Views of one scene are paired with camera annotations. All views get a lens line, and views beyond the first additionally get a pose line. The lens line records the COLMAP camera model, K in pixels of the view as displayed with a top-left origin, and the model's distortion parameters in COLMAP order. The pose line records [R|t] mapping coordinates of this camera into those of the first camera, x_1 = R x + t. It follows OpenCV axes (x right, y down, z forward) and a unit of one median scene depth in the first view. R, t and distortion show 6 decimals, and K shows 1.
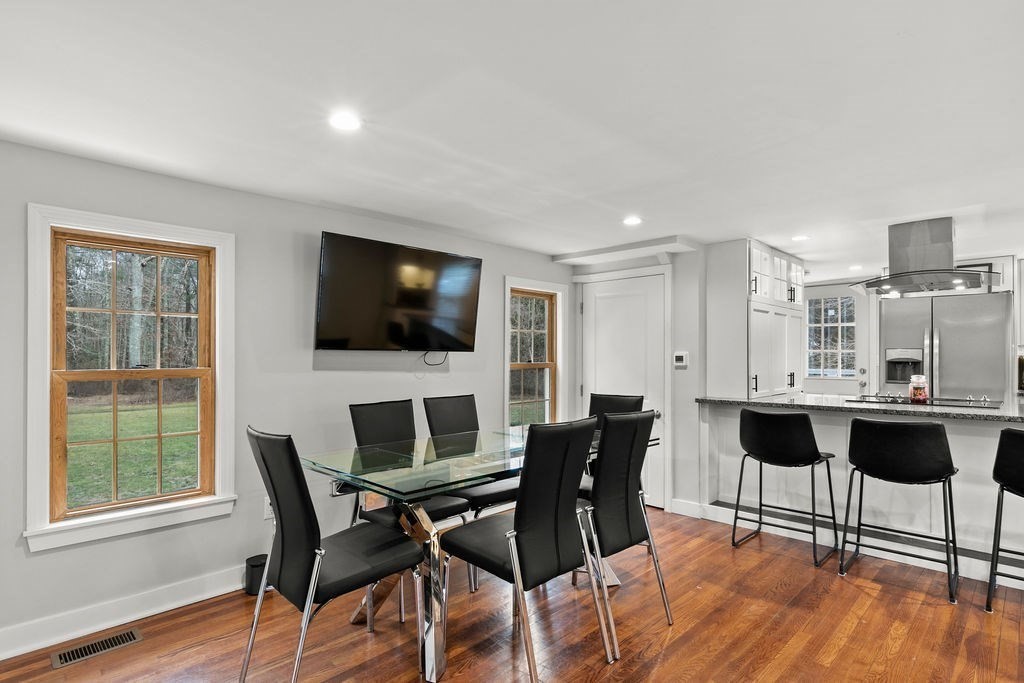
lens RADIAL K [[521.6, 0, 514.0], [0, 521.6, 354.0], [0, 0, 1]] dist [0.003111, -0.002854]
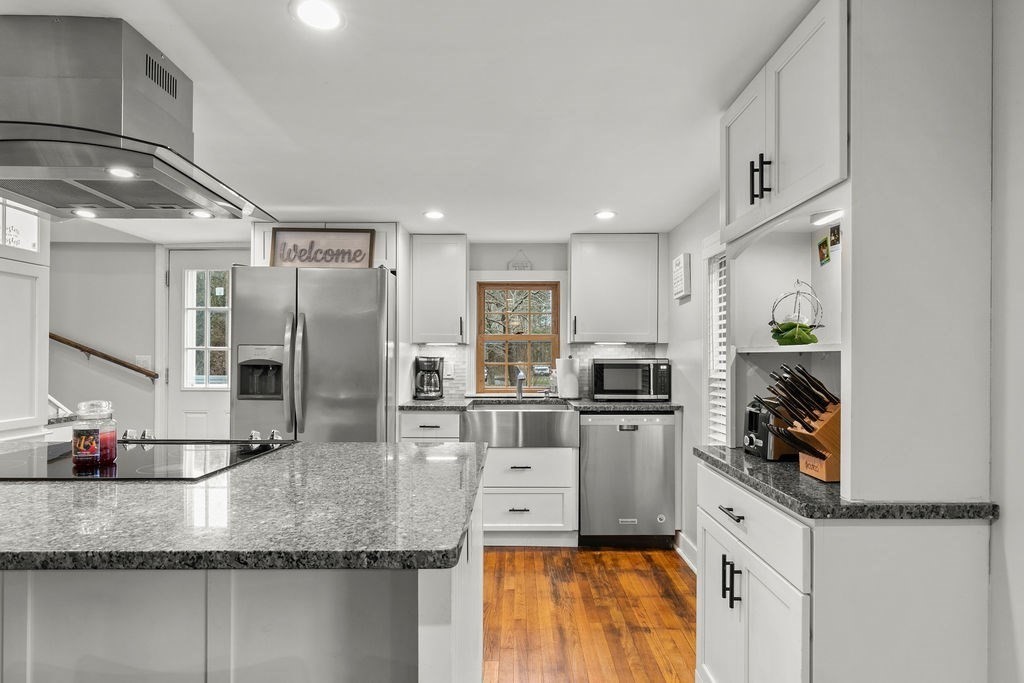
lens RADIAL K [[505.9, 0, 516.7], [0, 505.9, 355.0], [0, 0, 1]] dist [0.000328, -0.002301]
pose [[0.709921, 0.002801, 0.704276, 0.715076], [-0.003642, 0.999993, -0.000306, 0.001877], [-0.704272, -0.002348, 0.709927, 0.453250]]
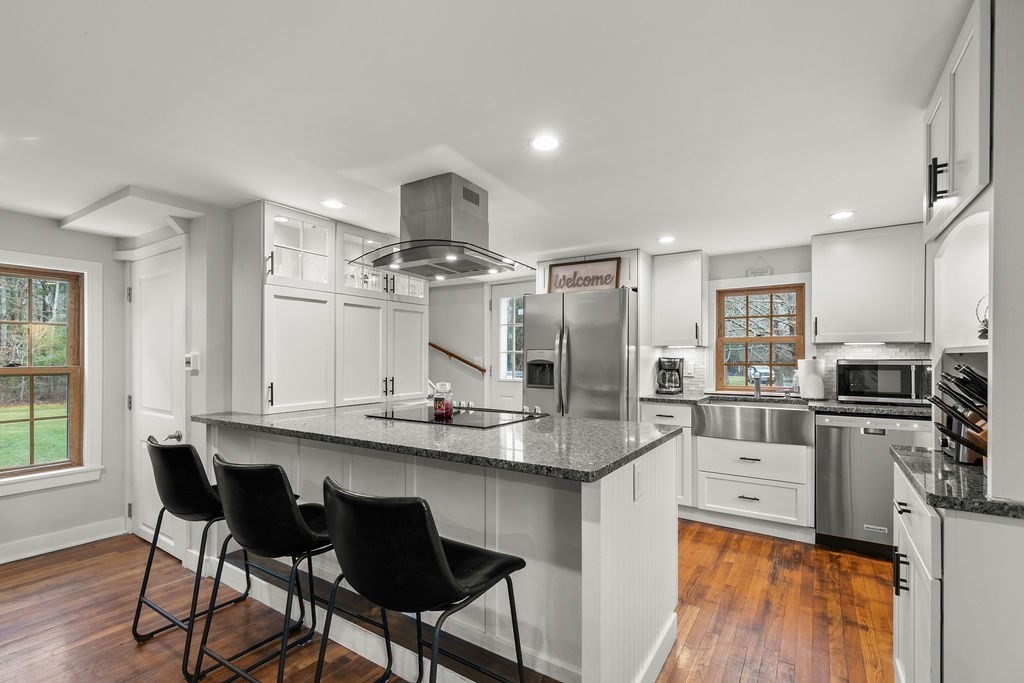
lens RADIAL K [[459.3, 0, 516.3], [0, 459.3, 358.5], [0, 0, 1]] dist [0.003121, -0.000474]
pose [[0.978902, -0.000766, 0.204328, 0.728388], [-0.000495, 0.999981, 0.006118, 0.001292], [-0.204329, -0.006090, 0.978883, 0.305063]]
